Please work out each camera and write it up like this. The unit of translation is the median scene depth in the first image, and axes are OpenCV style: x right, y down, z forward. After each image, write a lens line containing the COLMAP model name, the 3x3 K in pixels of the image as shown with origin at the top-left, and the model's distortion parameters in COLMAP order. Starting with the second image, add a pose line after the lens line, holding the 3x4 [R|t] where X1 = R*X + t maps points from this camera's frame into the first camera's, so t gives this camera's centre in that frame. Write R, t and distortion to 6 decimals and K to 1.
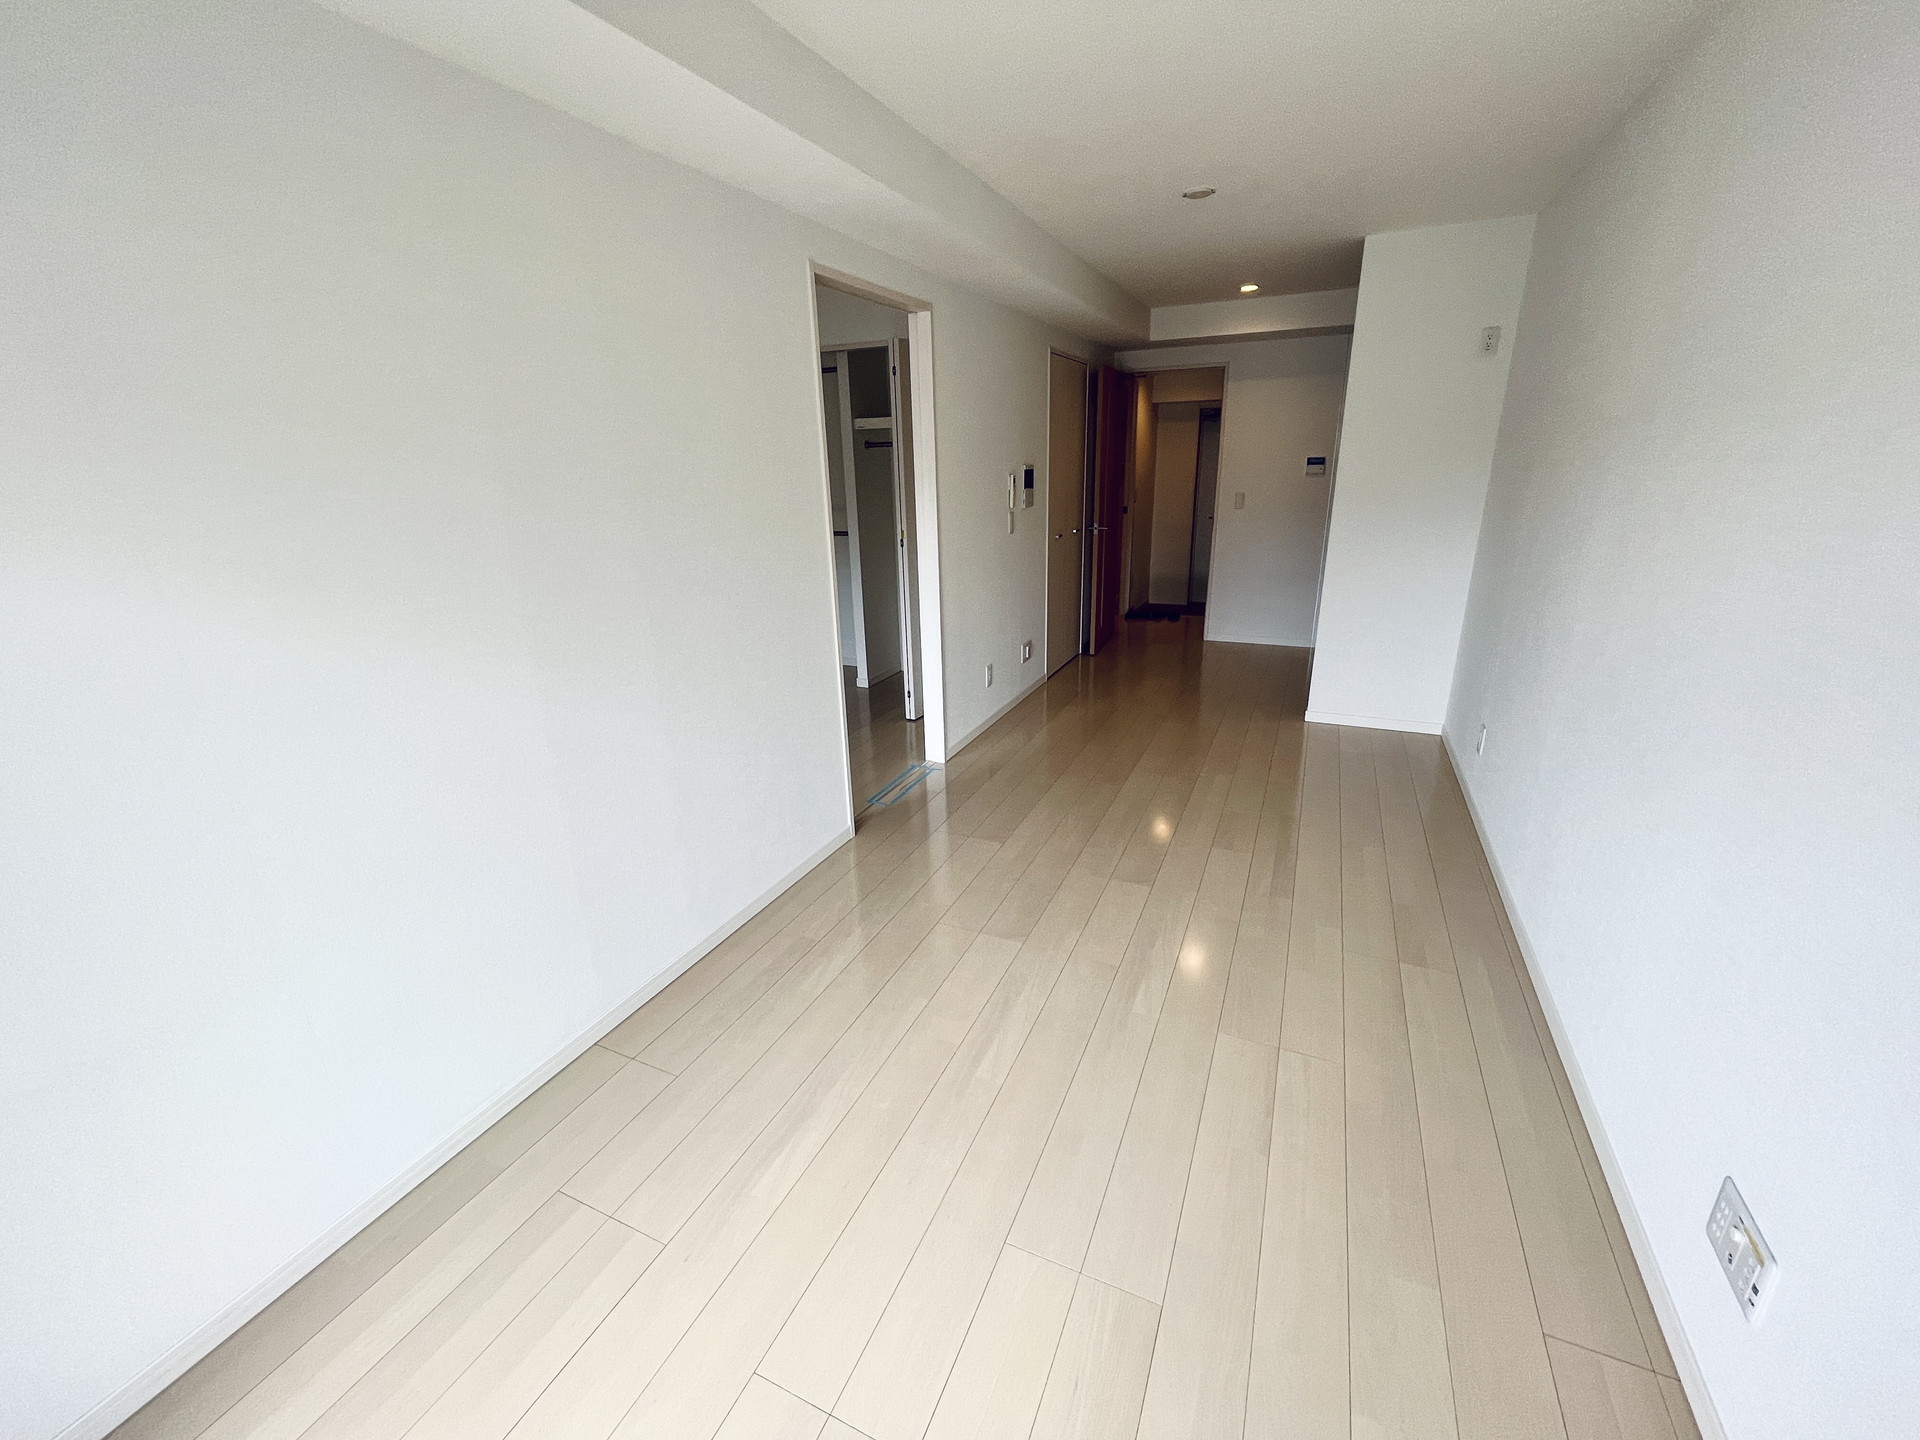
lens RADIAL K [[781.6, 0, 960.0], [0, 781.6, 720.0], [0, 0, 1]] dist [-0.000466, -0.000161]
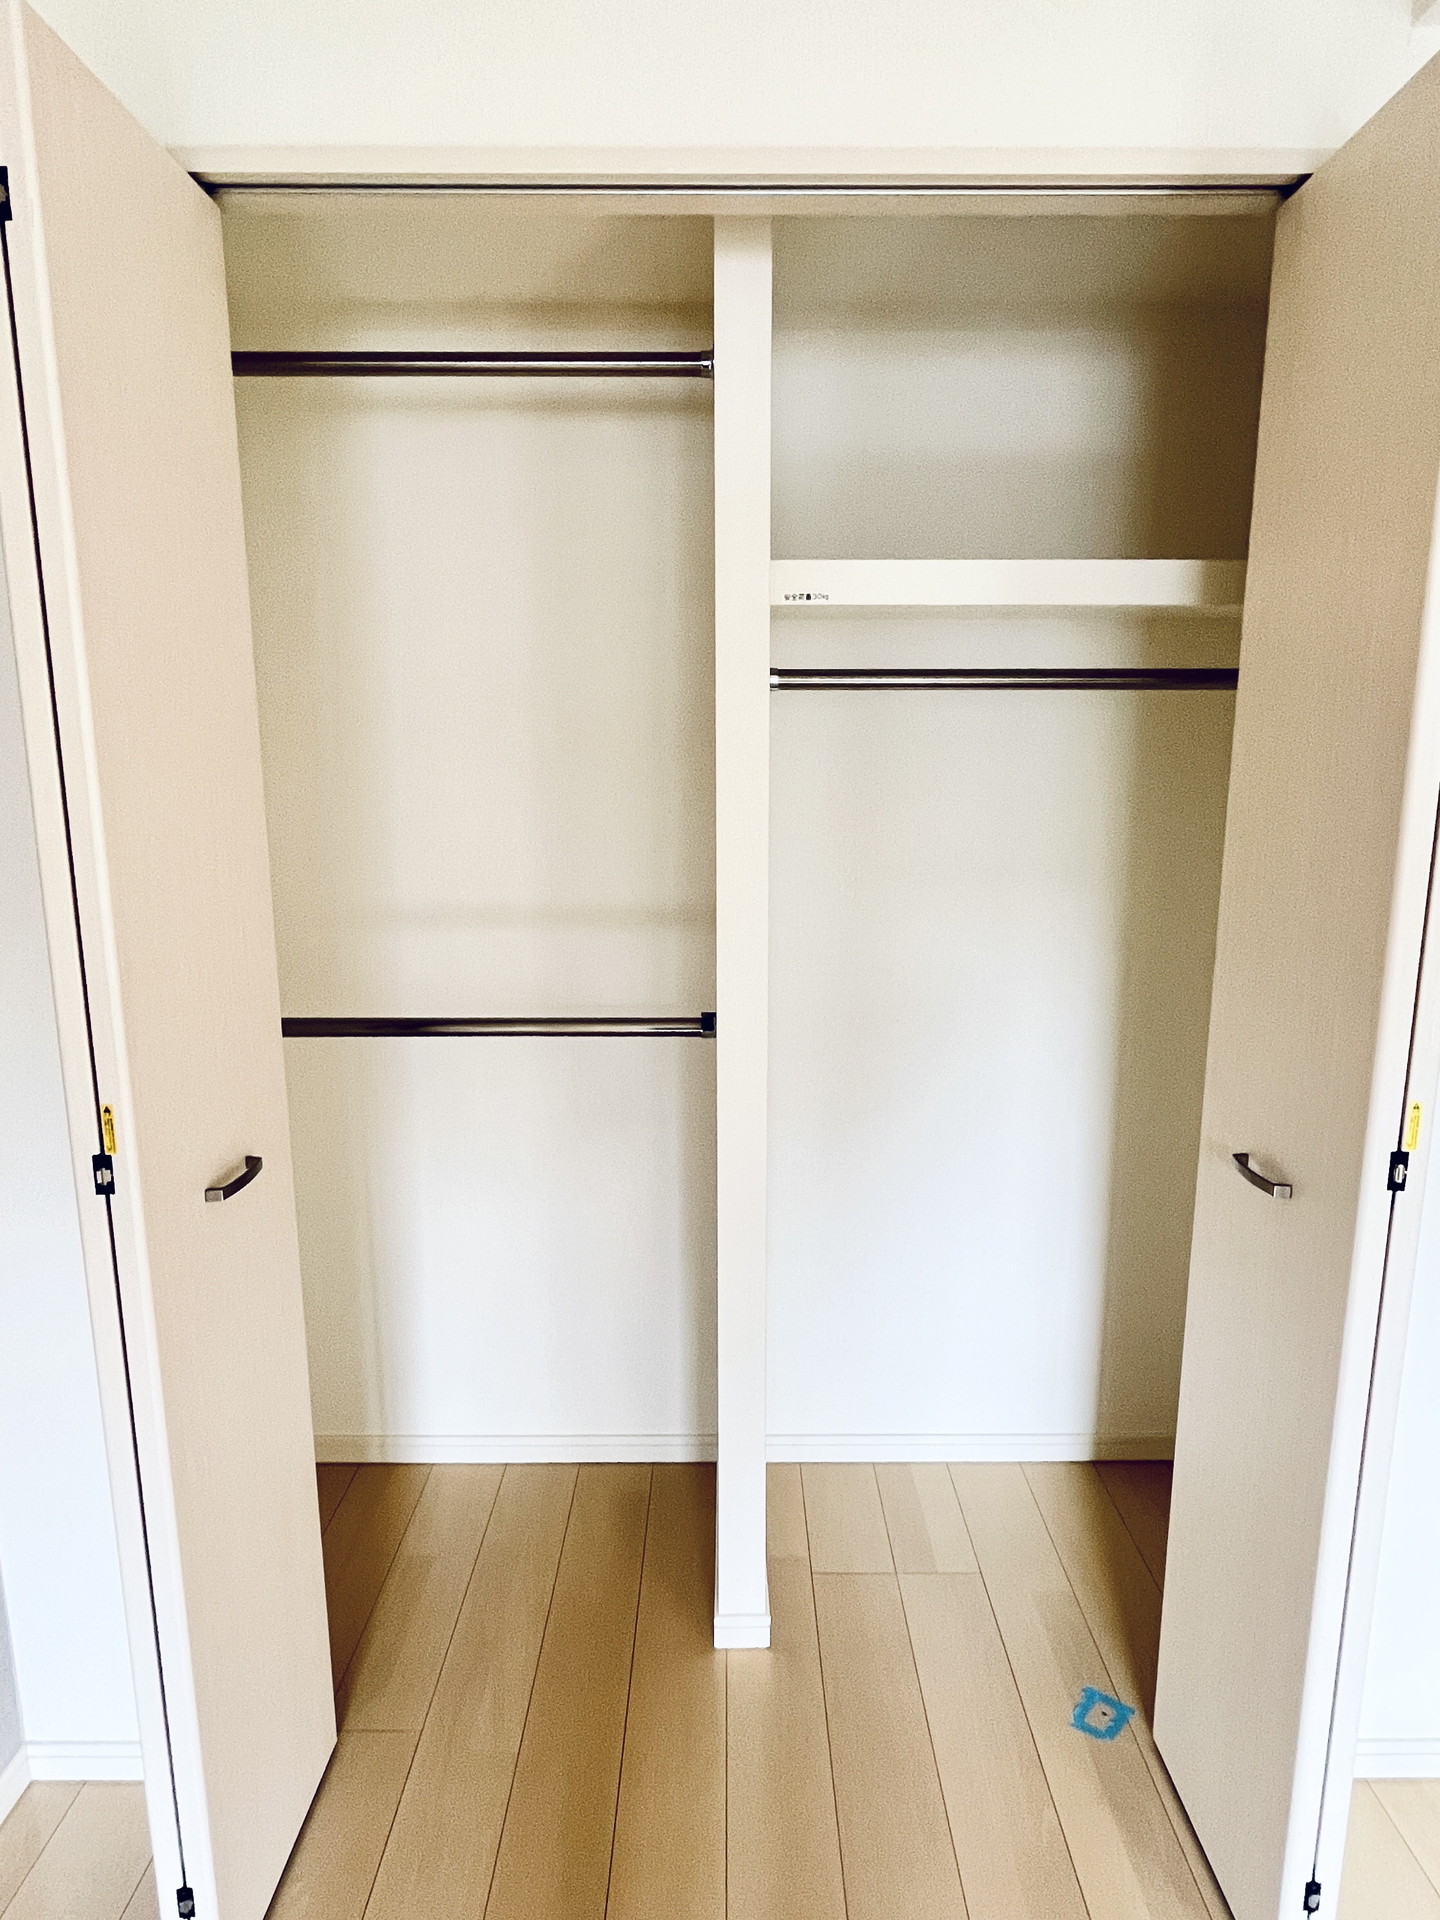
lens RADIAL K [[1061.4, 0, 720.0], [0, 1061.4, 960.0], [0, 0, 1]] dist [-0.080999, -0.000087]
pose [[0.866178, -0.092877, 0.491029, -0.277367], [0.147911, 0.986200, -0.074380, -0.238708], [-0.477344, 0.137055, 0.867962, 0.715944]]
